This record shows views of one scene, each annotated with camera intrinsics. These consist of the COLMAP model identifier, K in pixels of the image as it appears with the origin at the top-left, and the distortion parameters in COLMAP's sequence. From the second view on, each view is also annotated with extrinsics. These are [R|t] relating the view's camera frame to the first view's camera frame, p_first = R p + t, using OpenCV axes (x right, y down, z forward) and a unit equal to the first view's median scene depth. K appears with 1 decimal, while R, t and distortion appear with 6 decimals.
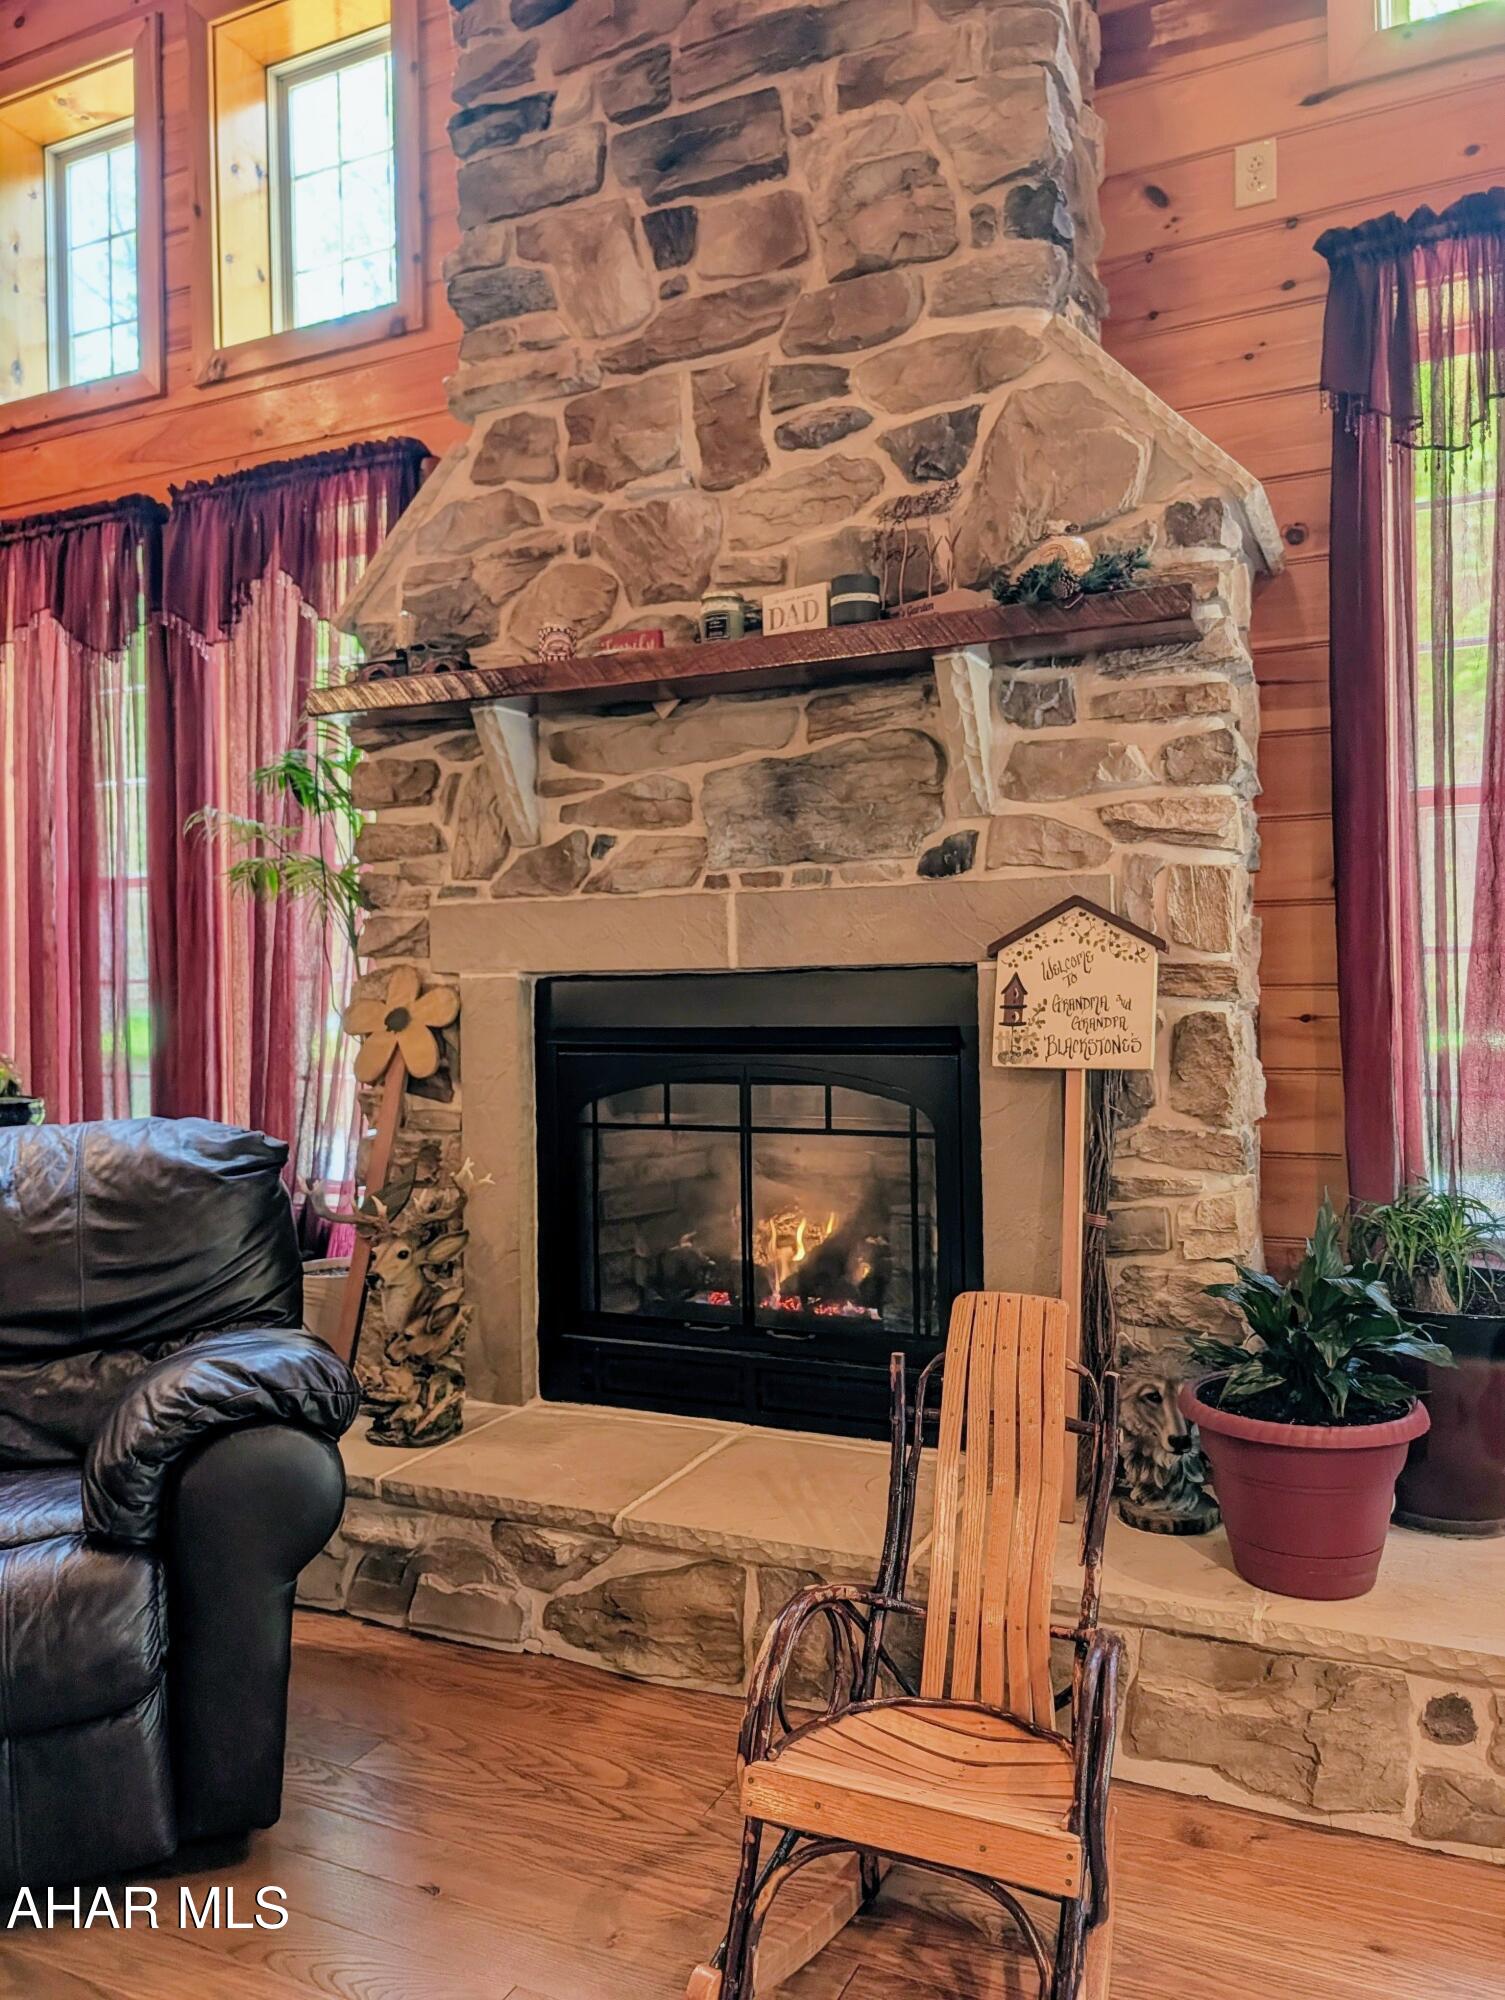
lens RADIAL K [[1421.7, 0, 798.0], [0, 1421.7, 1024.3], [0, 0, 1]] dist [0.006918, -0.001349]
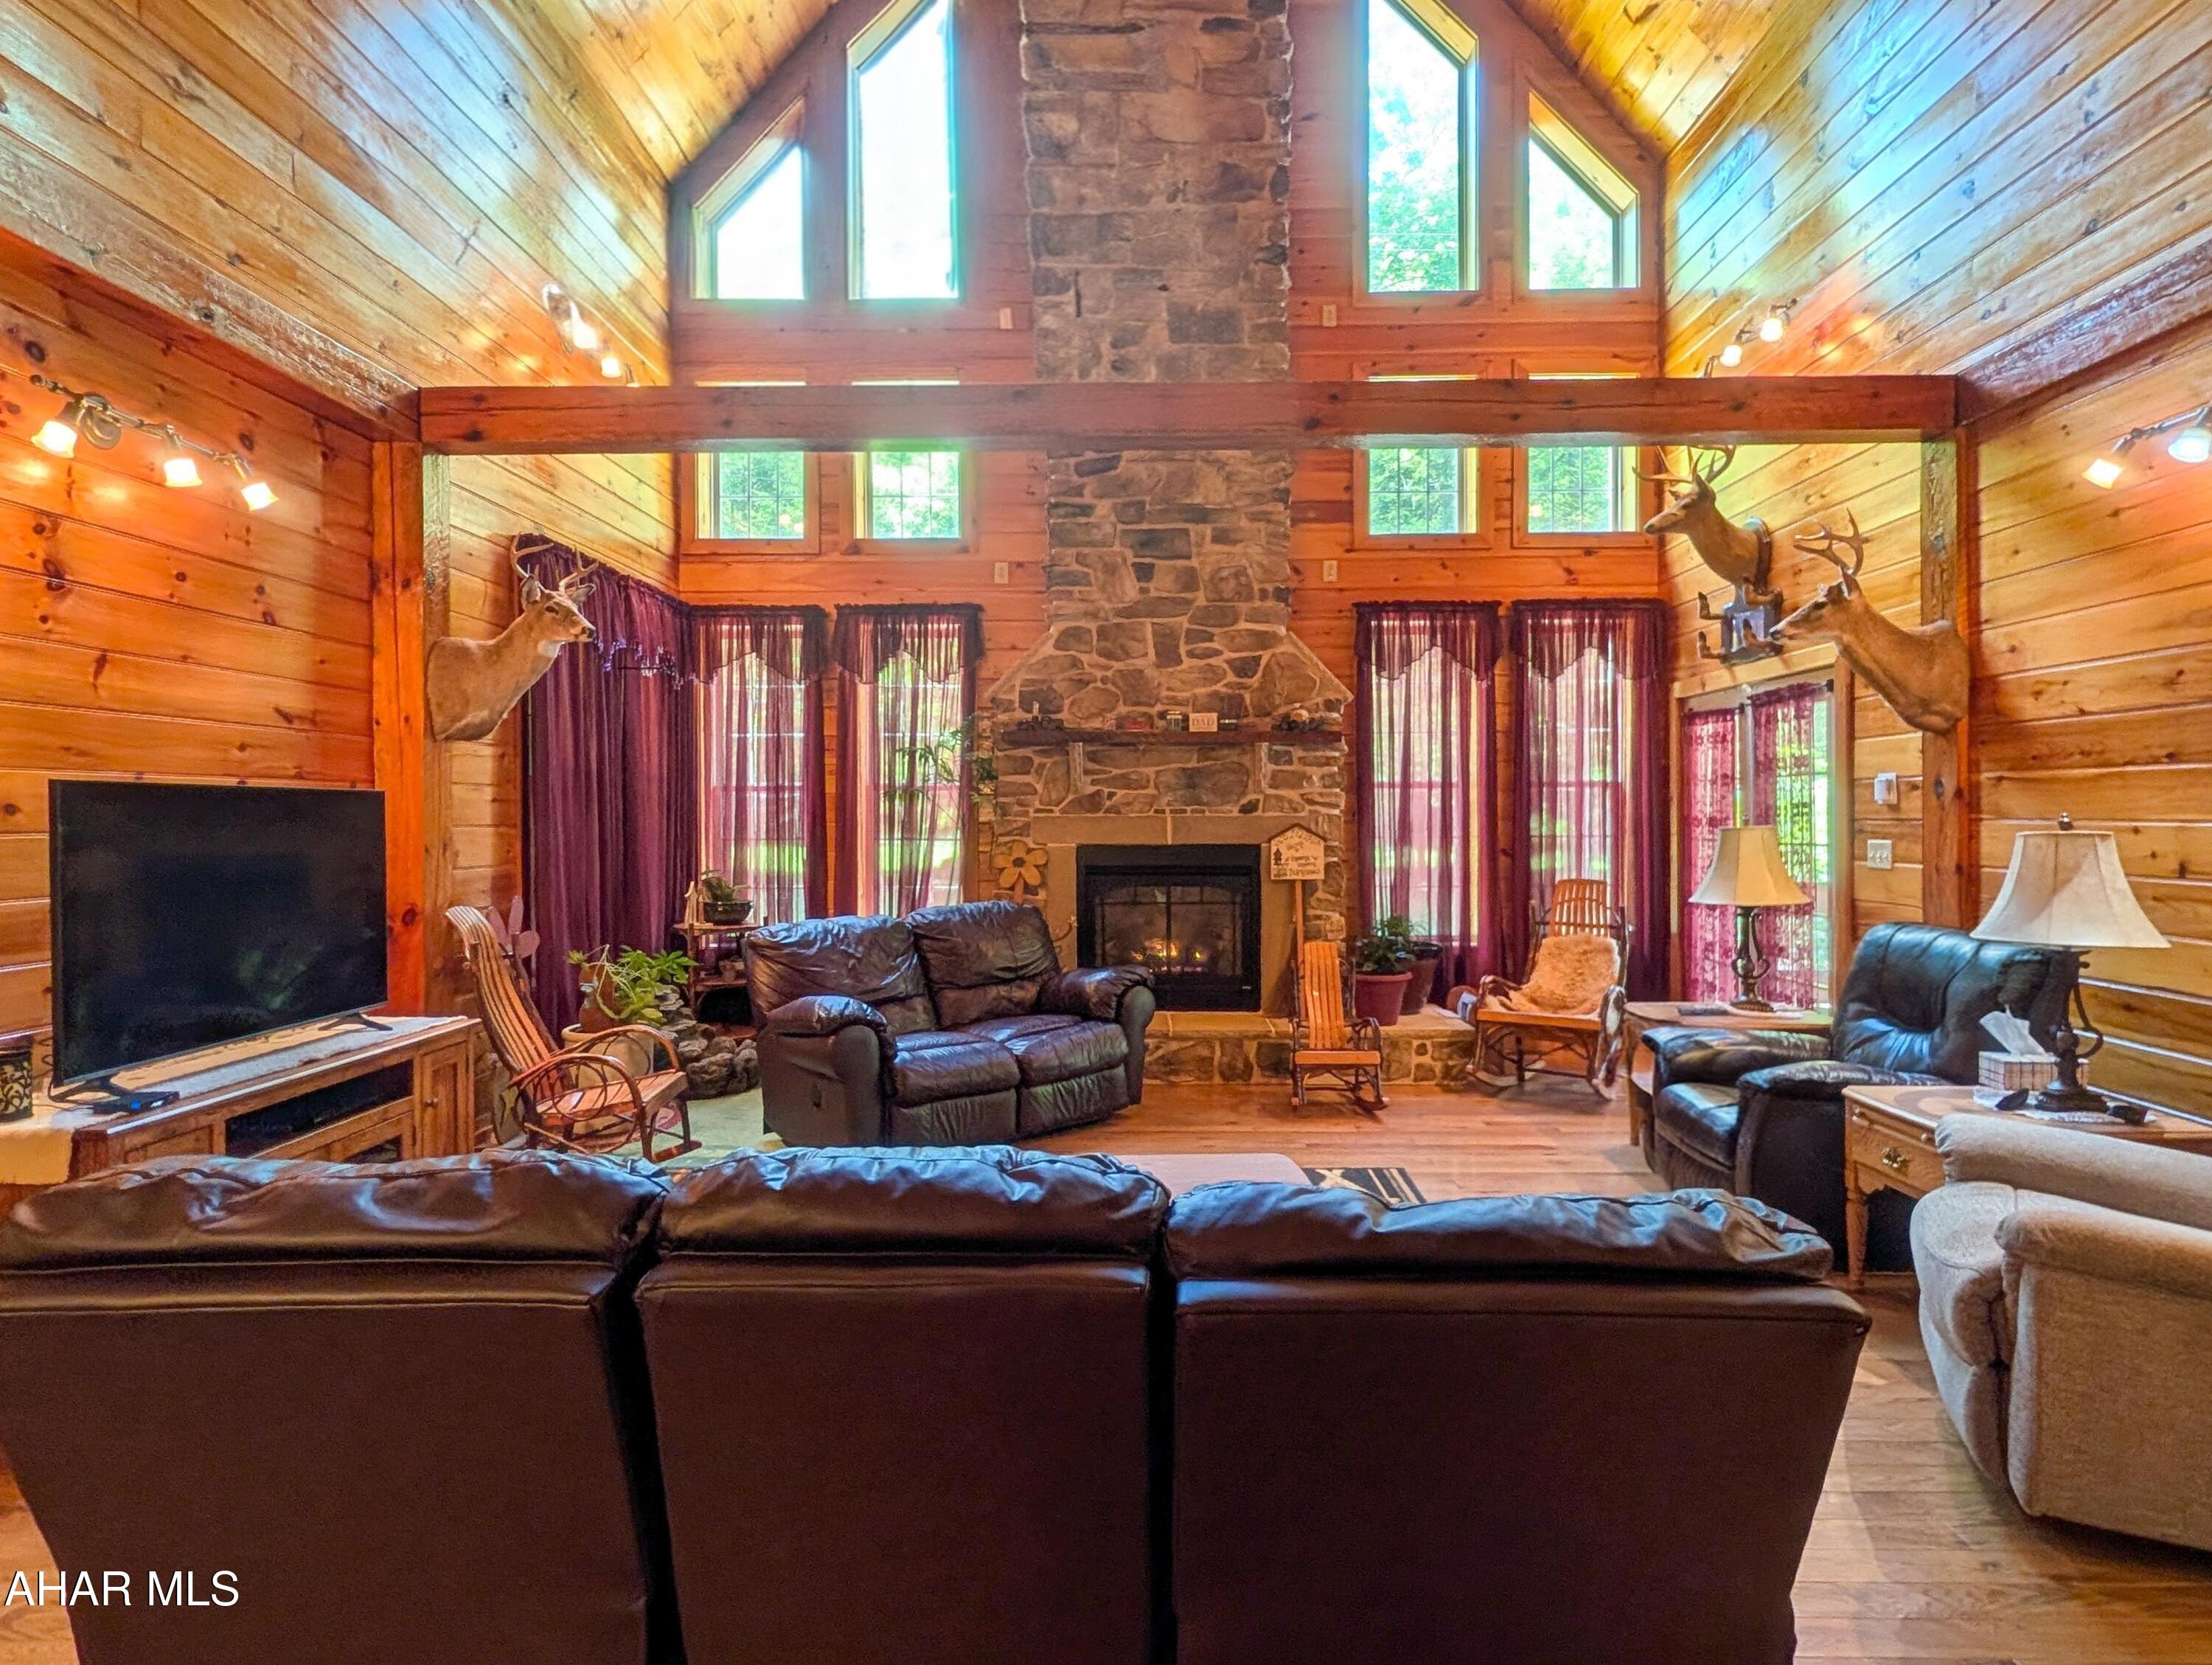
lens RADIAL K [[1401.9, 0, 1097.9], [0, 1401.9, 847.4], [0, 0, 1]] dist [0.000121, 0.001717]
pose [[0.908459, 0.001436, 0.417971, -1.339546], [-0.002290, 0.999996, 0.001540, -0.037563], [-0.417967, -0.002357, 0.908459, -1.439720]]
